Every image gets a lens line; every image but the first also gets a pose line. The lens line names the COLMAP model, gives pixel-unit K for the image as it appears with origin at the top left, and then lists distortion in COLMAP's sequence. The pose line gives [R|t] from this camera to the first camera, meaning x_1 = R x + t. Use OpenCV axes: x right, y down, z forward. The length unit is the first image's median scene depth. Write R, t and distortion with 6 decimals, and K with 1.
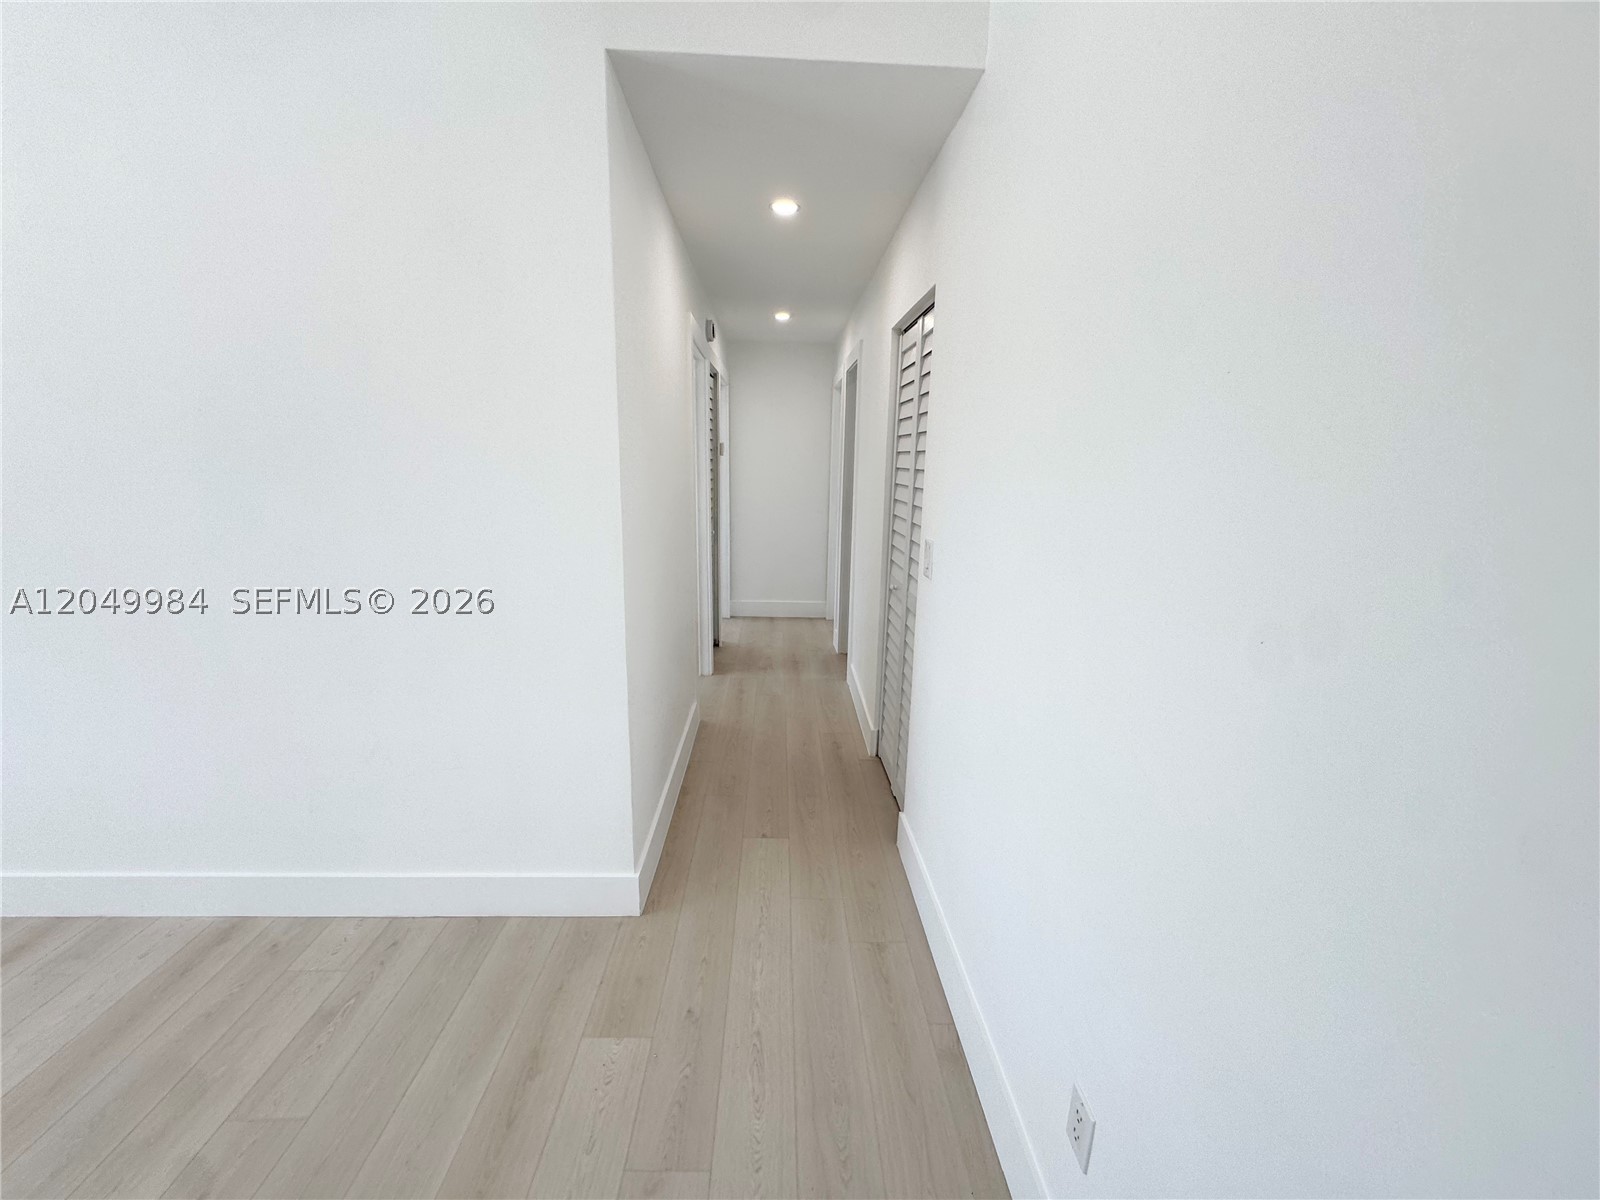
lens RADIAL K [[630.2, 0, 802.0], [0, 630.2, 598.2], [0, 0, 1]] dist [-0.000515, 0.000159]
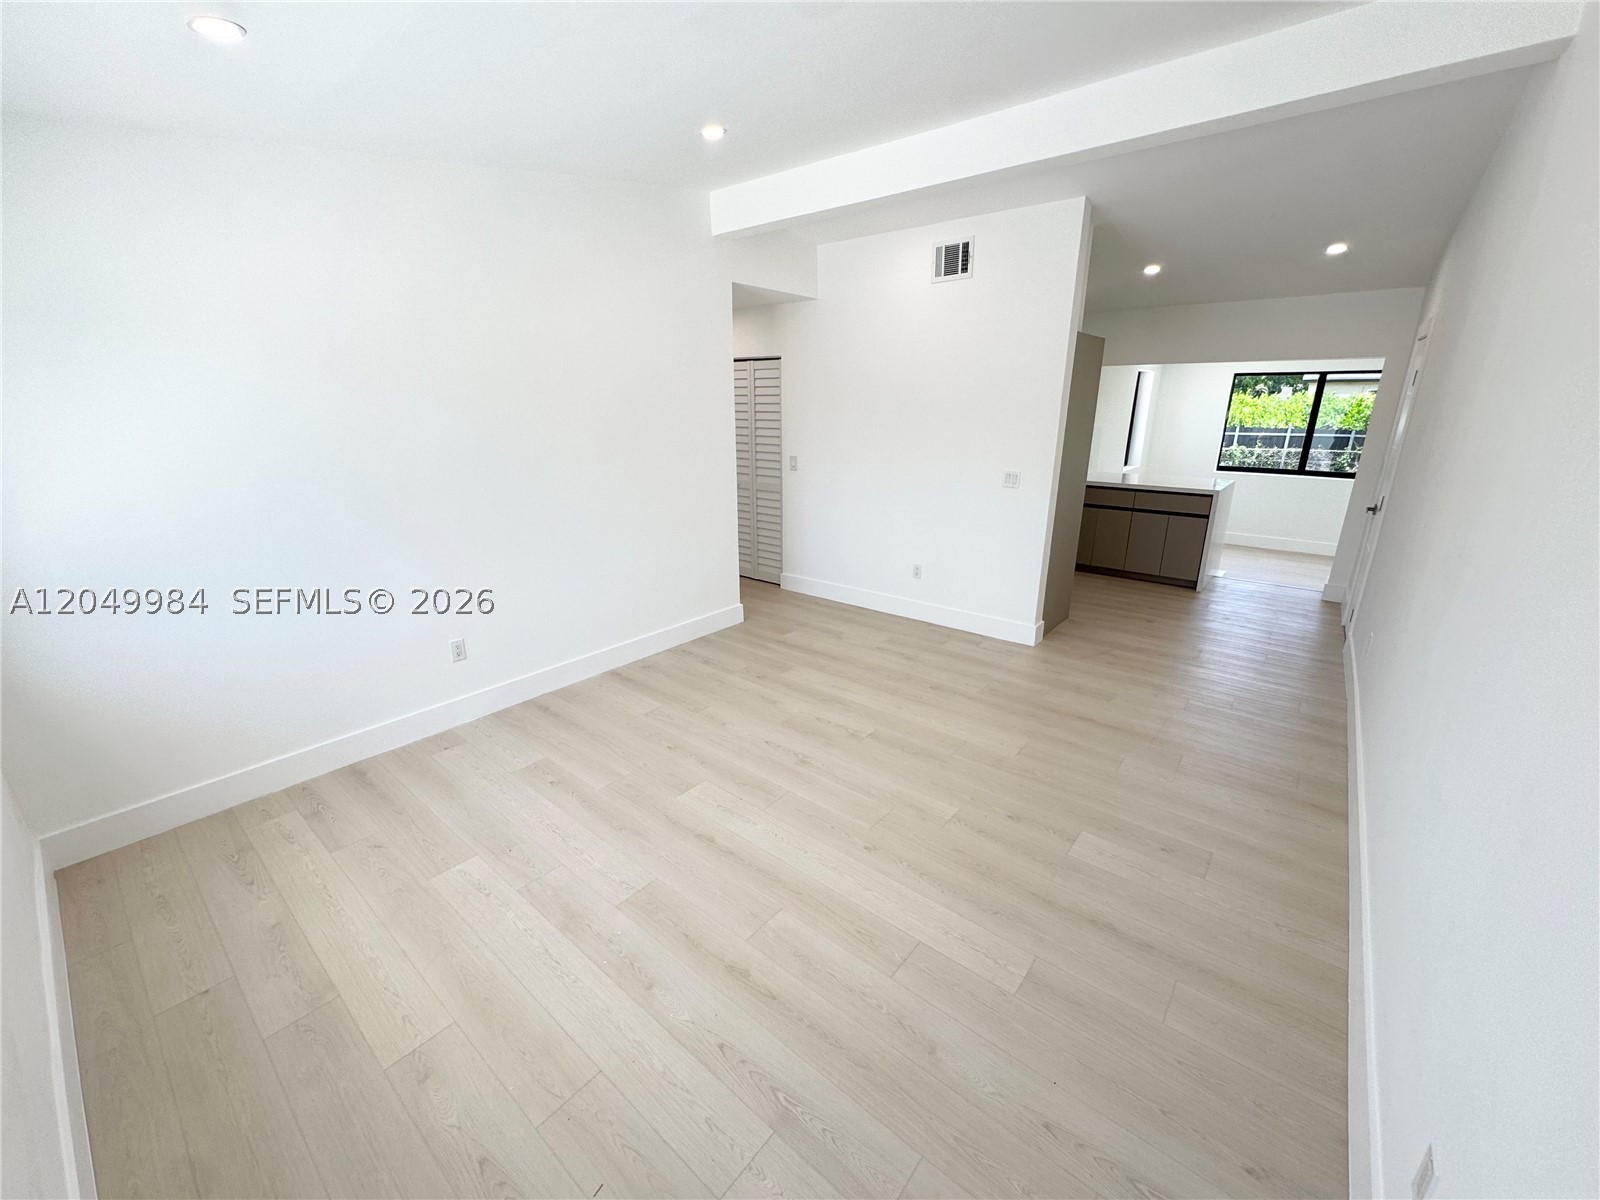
lens RADIAL K [[640.7, 0, 800.0], [0, 640.7, 599.0], [0, 0, 1]] dist [-0.003160, 0.000147]
pose [[0.659298, -0.244850, 0.710898, -2.080810], [0.181822, 0.969348, 0.165241, 0.058527], [-0.729566, 0.020314, 0.683608, -0.949034]]
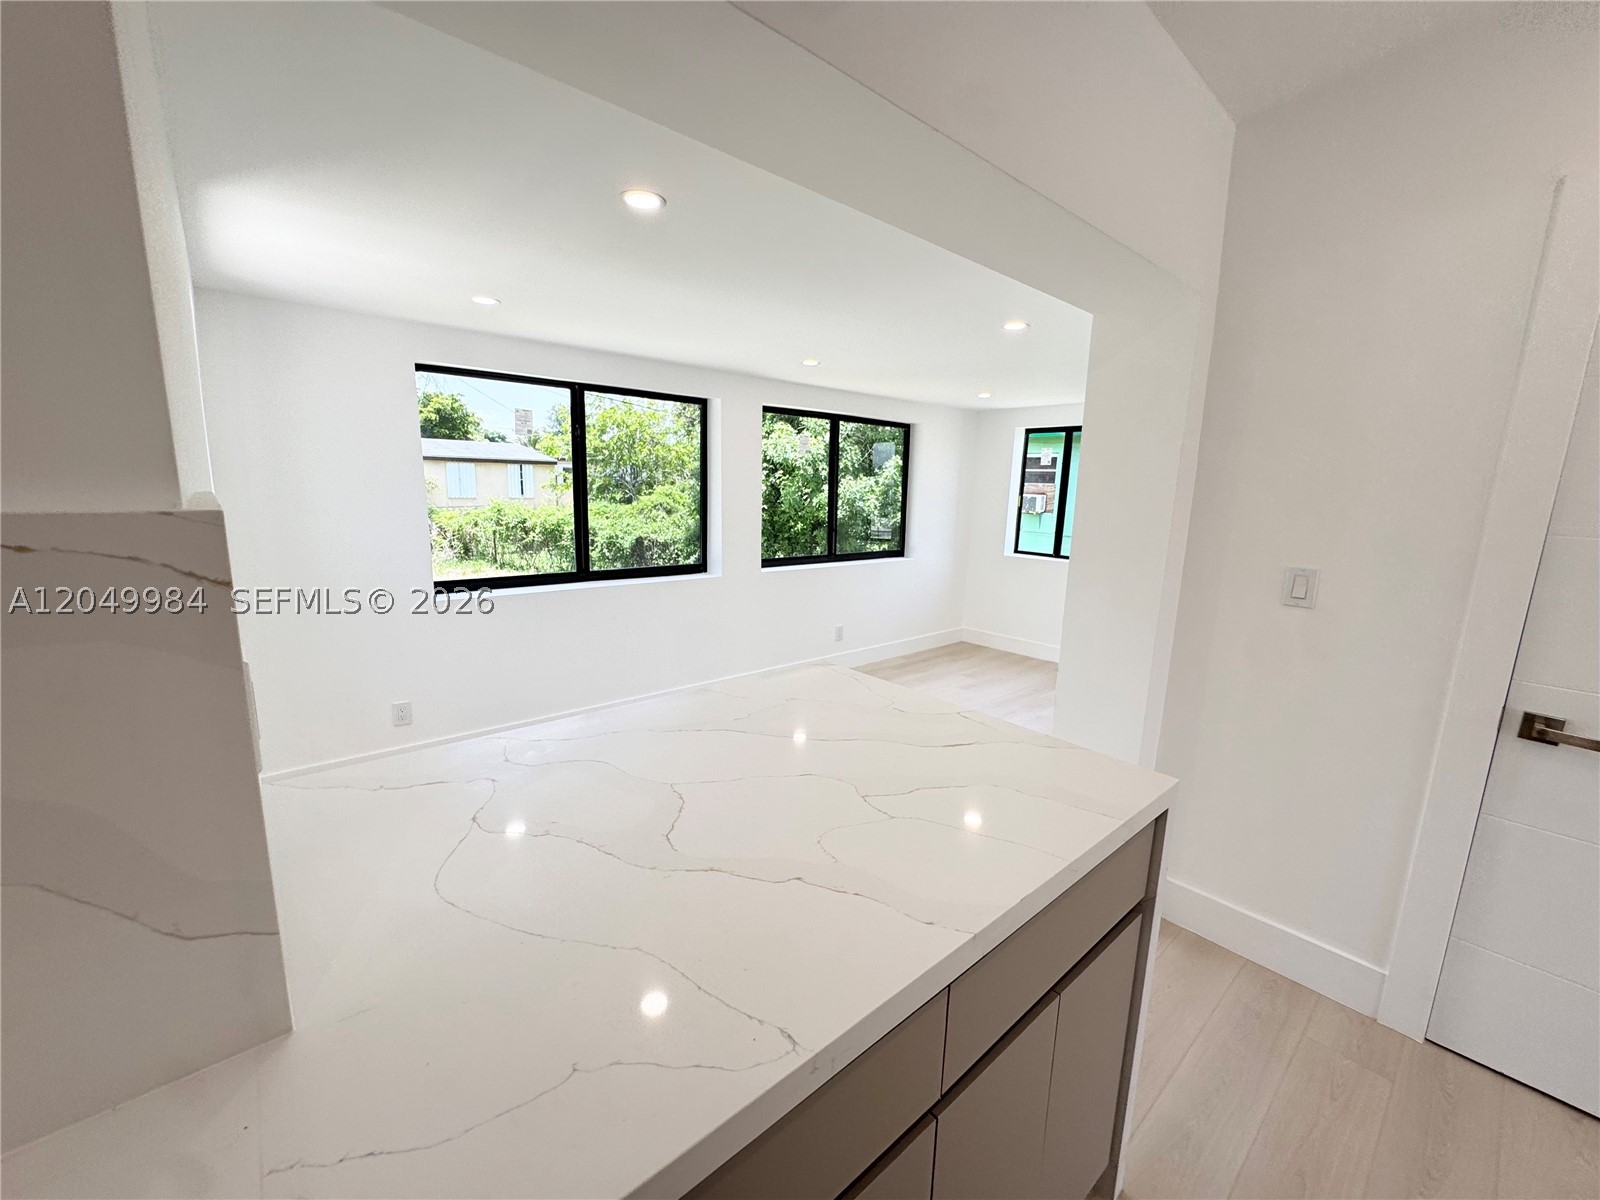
lens RADIAL K [[639.7, 0, 799.5], [0, 639.7, 597.2], [0, 0, 1]] dist [-0.003674, -0.000395]
pose [[-0.631815, -0.175373, 0.755019, 1.305256], [0.130276, 0.936186, 0.326471, -0.004487], [-0.764093, 0.304630, -0.568650, 0.255263]]
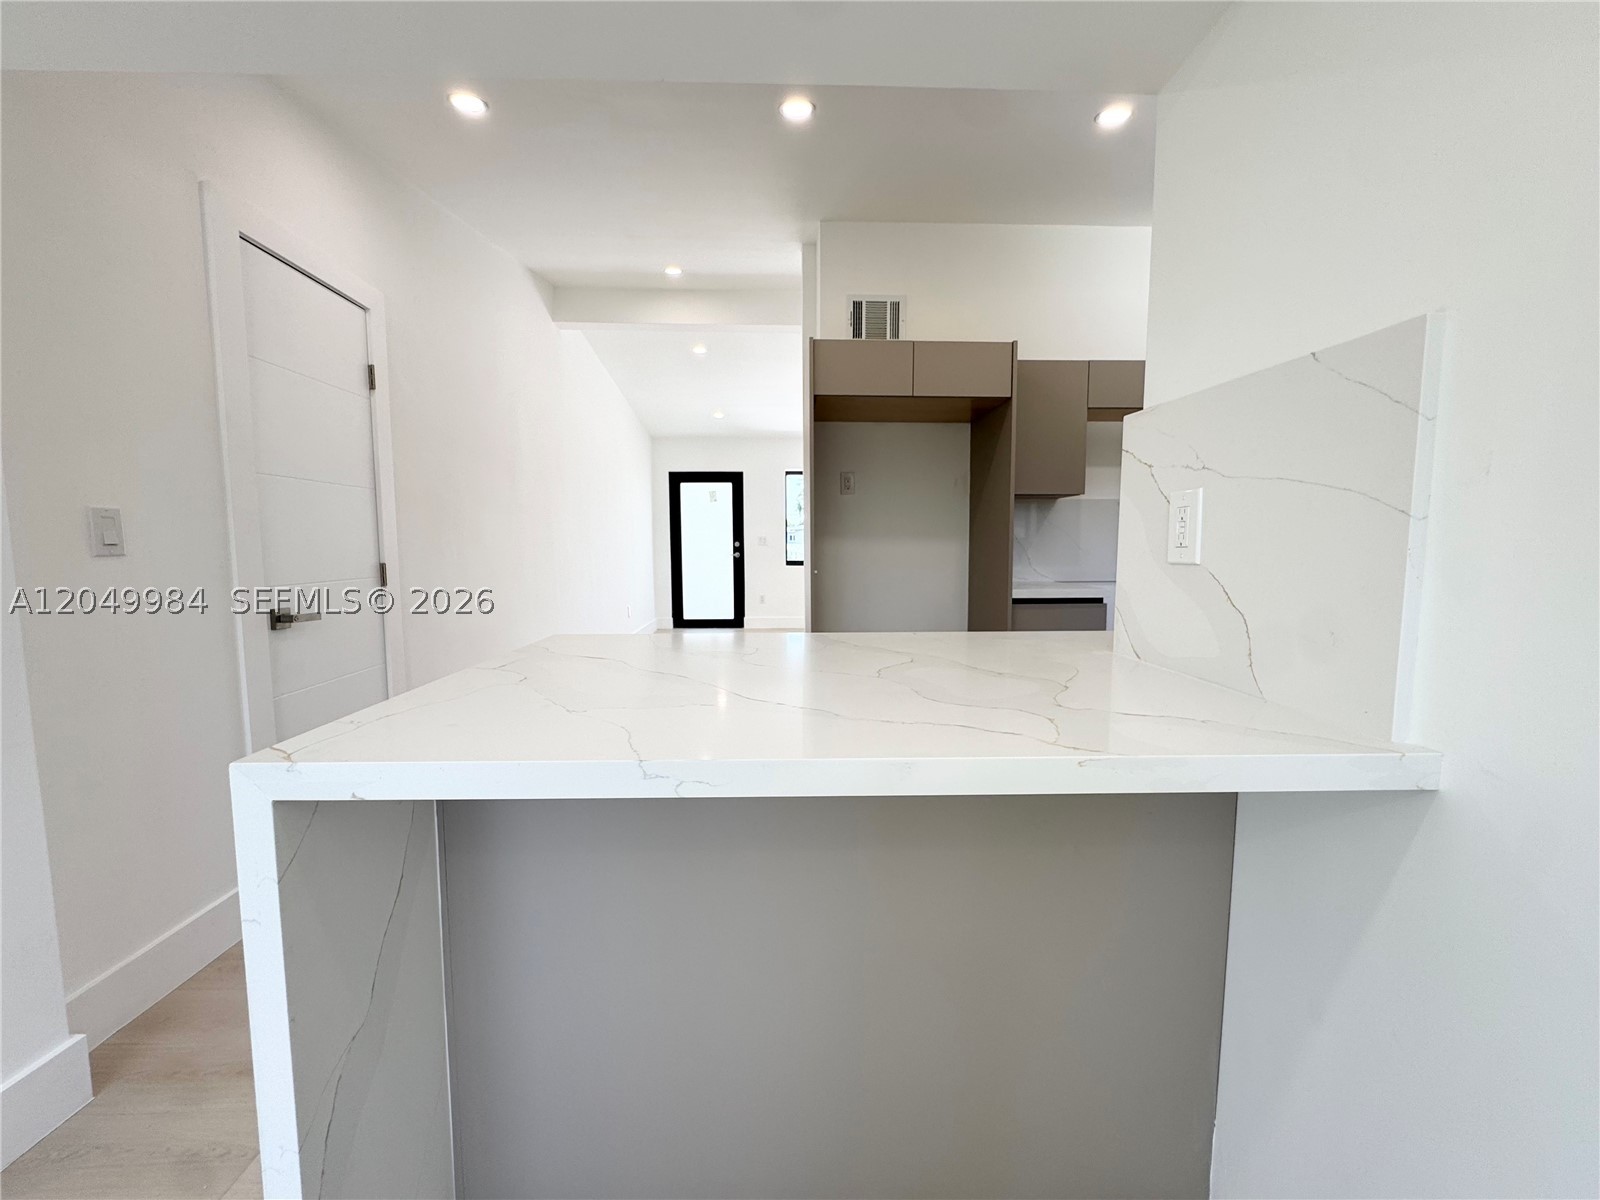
lens RADIAL K [[642.0, 0, 799.8], [0, 642.0, 599.1], [0, 0, 1]] dist [-0.003602, 0.000474]
pose [[-0.003032, 0.068463, -0.997649, 2.388764], [-0.218456, 0.973511, 0.067471, 0.241851], [0.975842, 0.218147, 0.012004, -0.031410]]
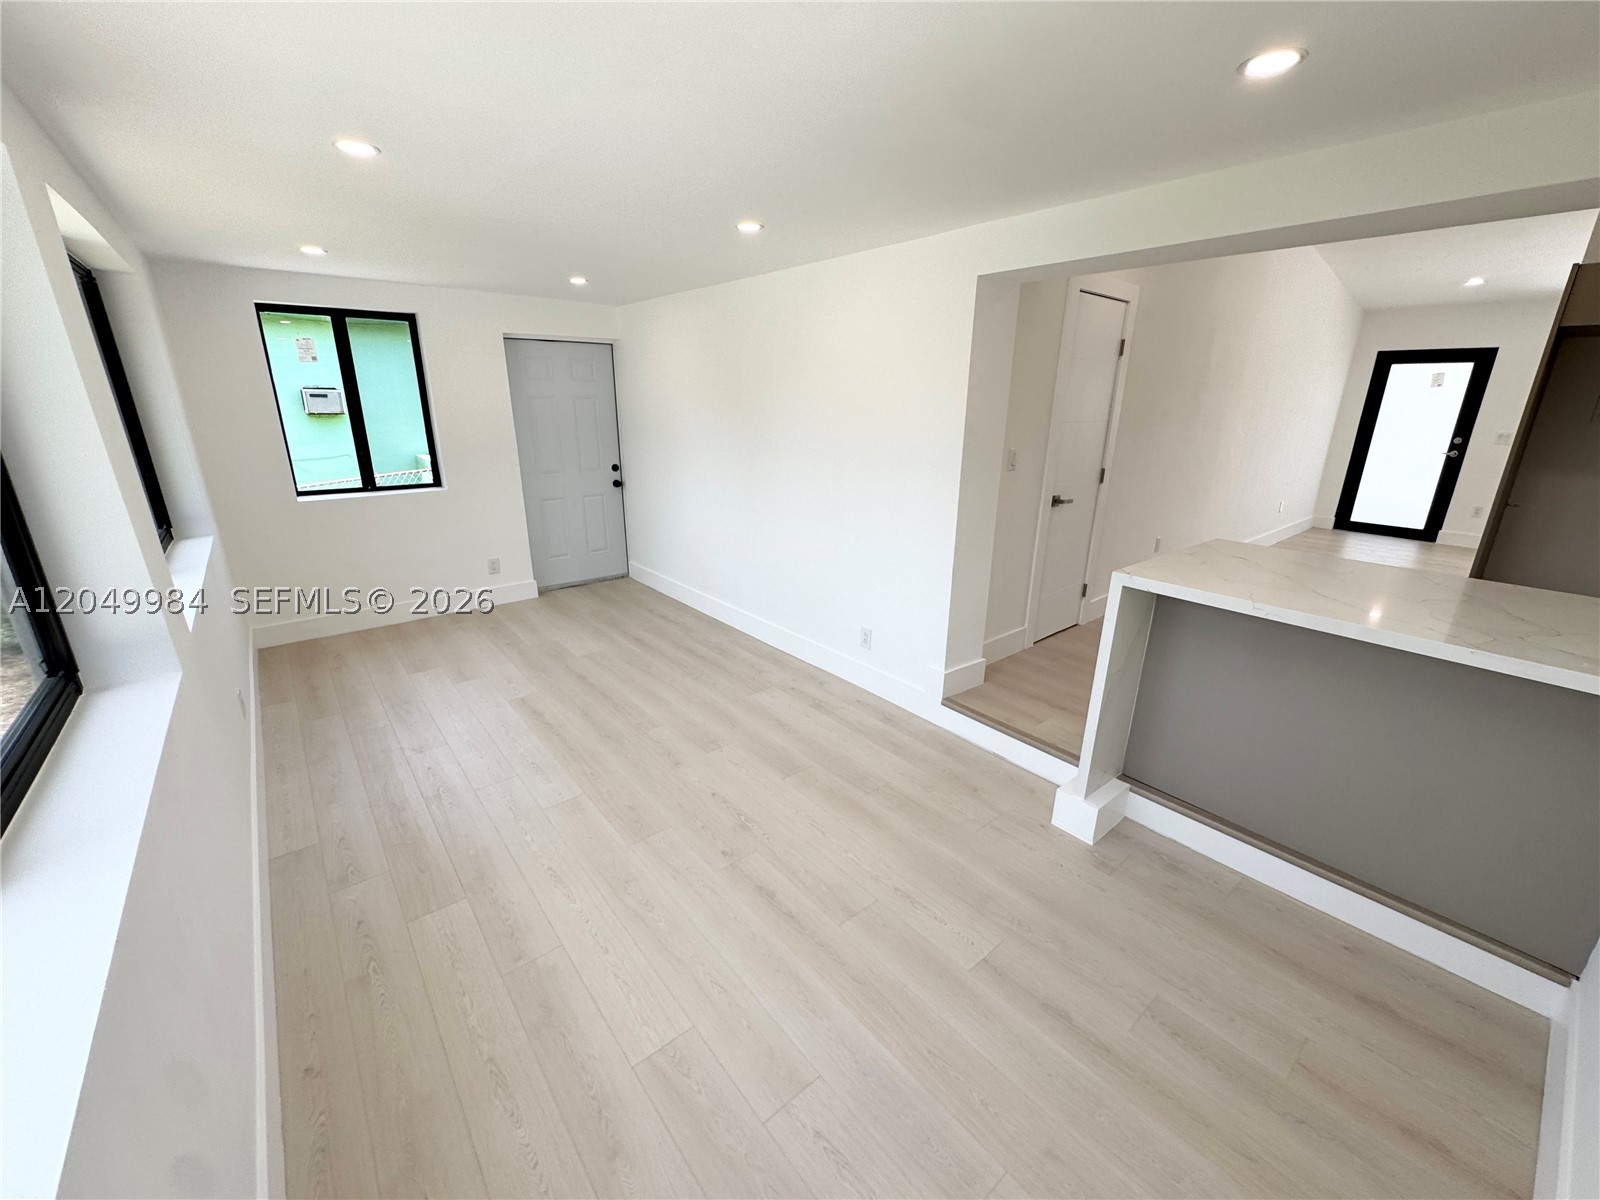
lens RADIAL K [[642.0, 0, 799.8], [0, 642.0, 599.1], [0, 0, 1]] dist [-0.003602, 0.000474]
pose [[-0.791528, 0.155348, -0.591059, 3.230794], [-0.163402, 0.878144, 0.449625, 0.023588], [0.588884, 0.452471, -0.669691, 0.165328]]
